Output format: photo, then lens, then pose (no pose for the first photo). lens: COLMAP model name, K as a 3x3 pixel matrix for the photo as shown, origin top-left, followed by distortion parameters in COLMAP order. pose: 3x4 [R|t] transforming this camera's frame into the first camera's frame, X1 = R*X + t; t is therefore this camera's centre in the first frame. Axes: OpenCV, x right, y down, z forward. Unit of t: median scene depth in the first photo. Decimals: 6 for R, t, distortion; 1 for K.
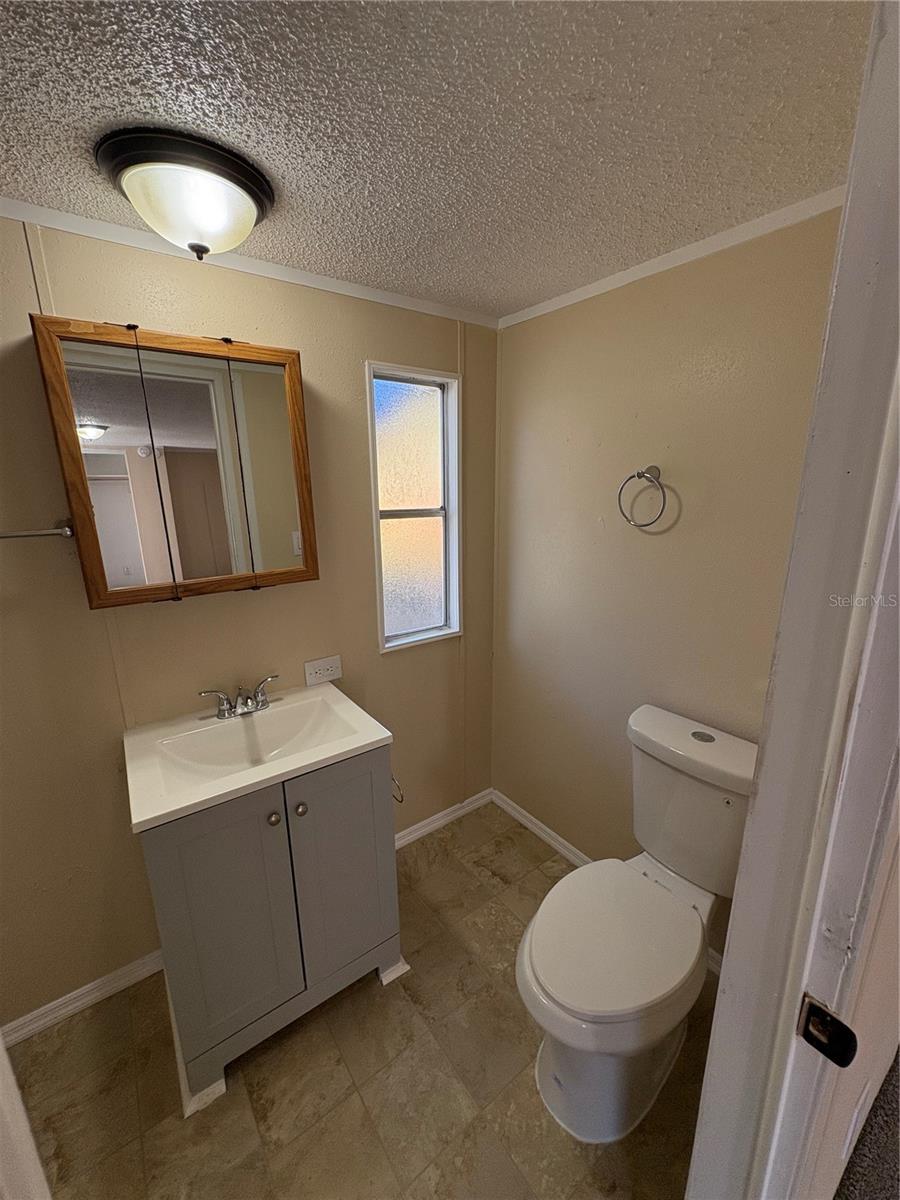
lens RADIAL K [[477.4, 0, 454.1], [0, 477.4, 599.5], [0, 0, 1]] dist [0.007784, -0.000475]
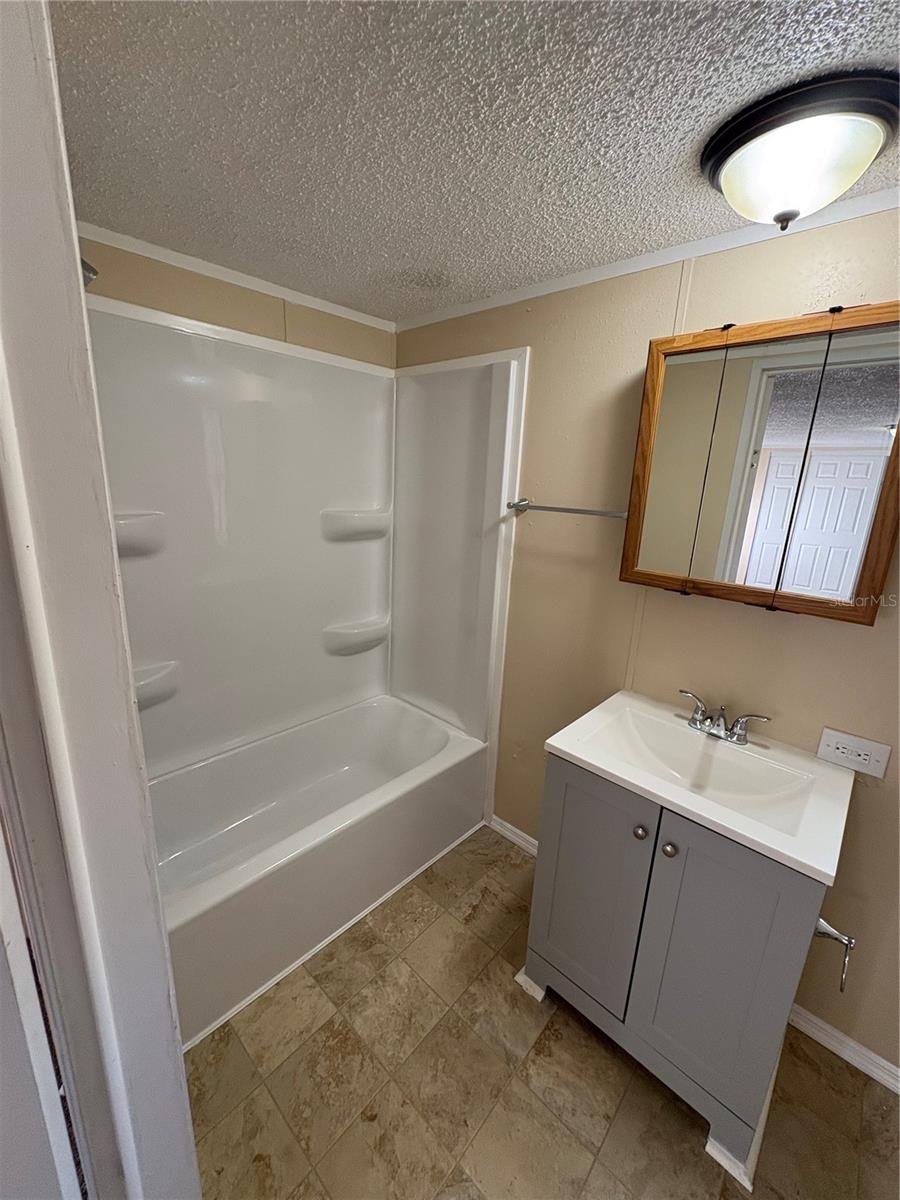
lens RADIAL K [[477.4, 0, 446.2], [0, 477.4, 598.2], [0, 0, 1]] dist [0.007784, -0.000475]
pose [[0.199902, 0.271227, -0.941528, 0.294774], [-0.278012, 0.937132, 0.210934, -0.067151], [0.939547, 0.219590, 0.262739, 0.264321]]
